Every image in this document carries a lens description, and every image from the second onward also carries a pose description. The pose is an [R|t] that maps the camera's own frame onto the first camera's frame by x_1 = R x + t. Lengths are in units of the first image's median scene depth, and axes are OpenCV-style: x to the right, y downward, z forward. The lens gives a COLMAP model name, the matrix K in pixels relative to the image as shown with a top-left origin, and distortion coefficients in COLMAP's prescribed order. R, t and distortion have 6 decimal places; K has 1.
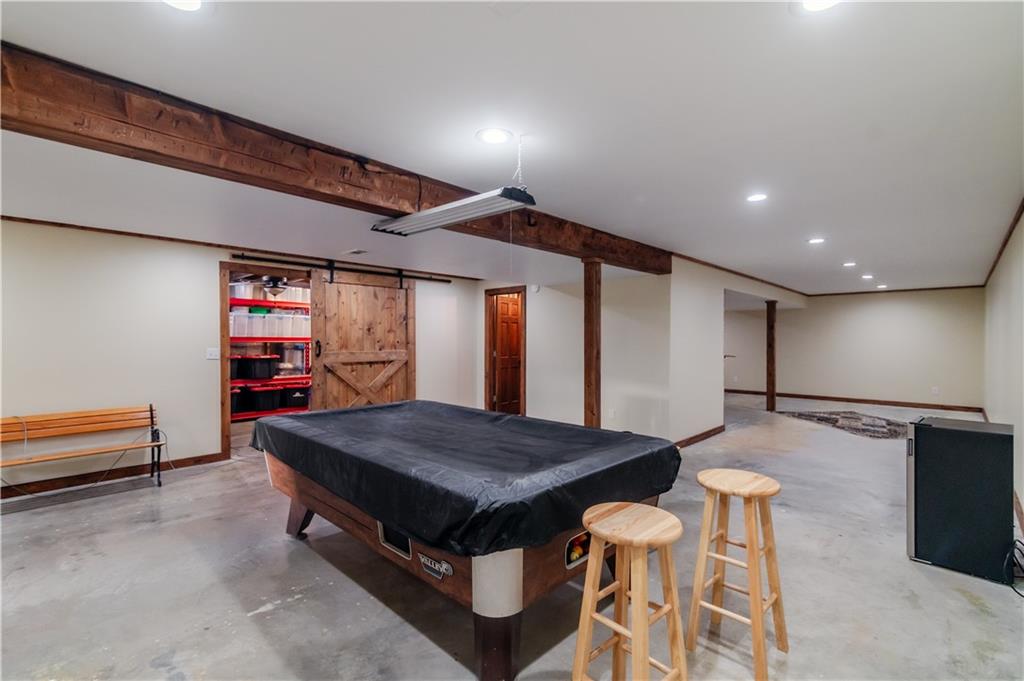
lens RADIAL K [[462.9, 0, 506.3], [0, 462.9, 340.4], [0, 0, 1]] dist [0.008963, 0.001263]
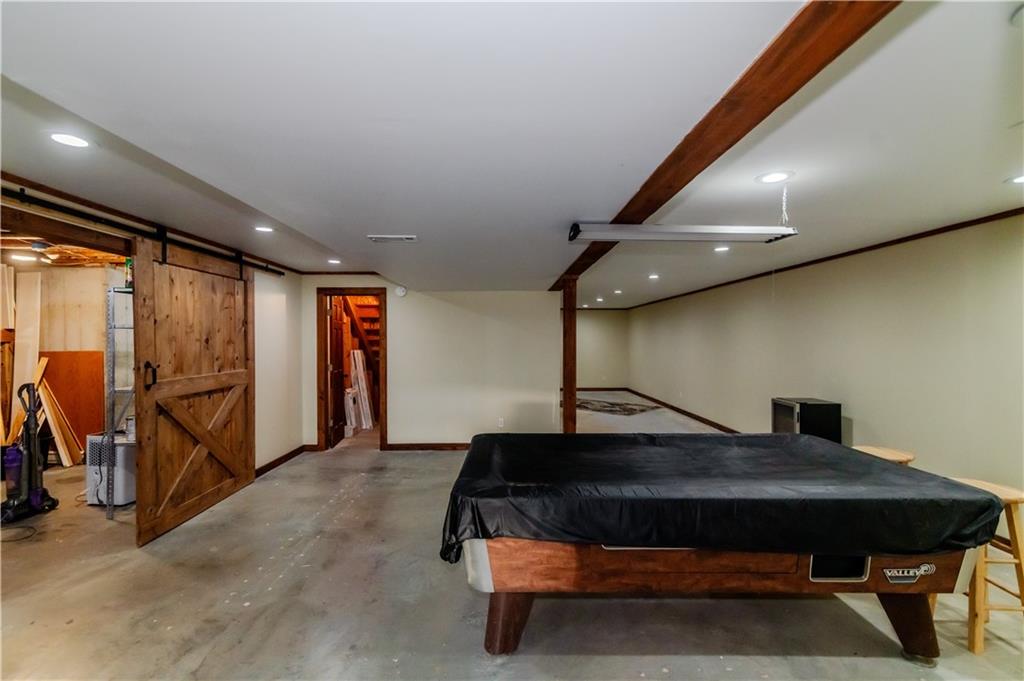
lens RADIAL K [[462.9, 0, 518.8], [0, 462.9, 341.6], [0, 0, 1]] dist [0.008963, 0.001263]
pose [[0.711623, -0.006369, 0.702532, -0.444737], [0.004886, 0.999980, 0.004117, -0.022872], [-0.702544, 0.000503, 0.711640, 0.236073]]
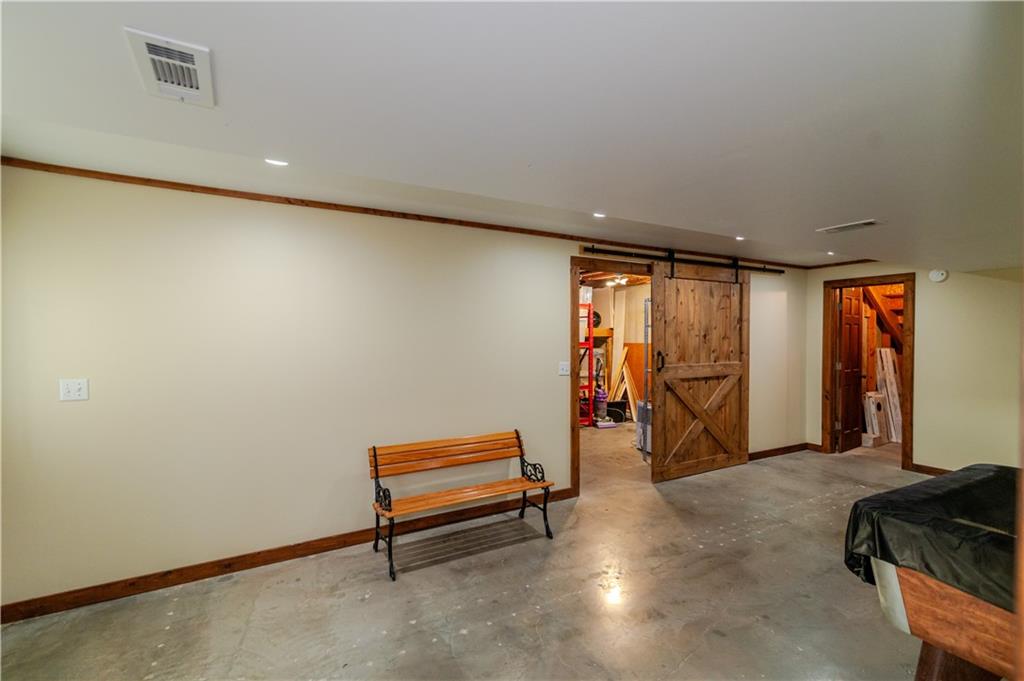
lens RADIAL K [[462.9, 0, 509.1], [0, 462.9, 343.8], [0, 0, 1]] dist [0.008963, 0.001263]
pose [[0.952111, 0.006728, -0.305680, -0.374701], [-0.002010, 0.999874, 0.015746, -0.022381], [0.305747, -0.014378, 0.952004, 0.146725]]
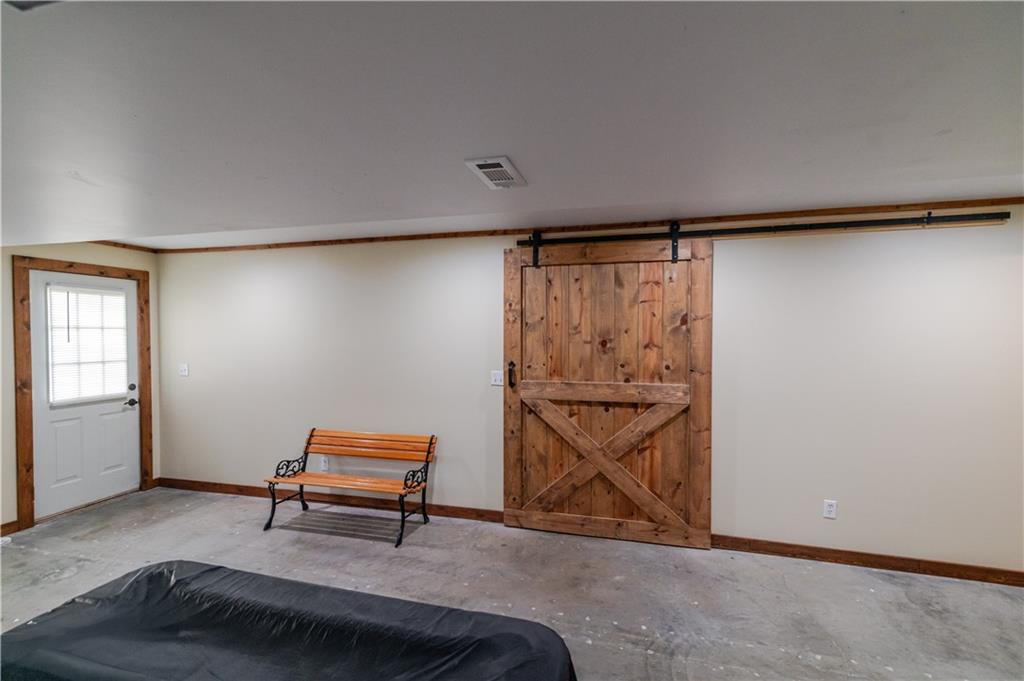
lens RADIAL K [[462.9, 0, 568.6], [0, 462.9, 354.0], [0, 0, 1]] dist [0.008963, 0.001263]
pose [[0.465933, 0.025594, -0.884450, 0.173289], [-0.007432, 0.999660, 0.025013, -0.024436], [0.884789, -0.005081, 0.465964, 0.709180]]
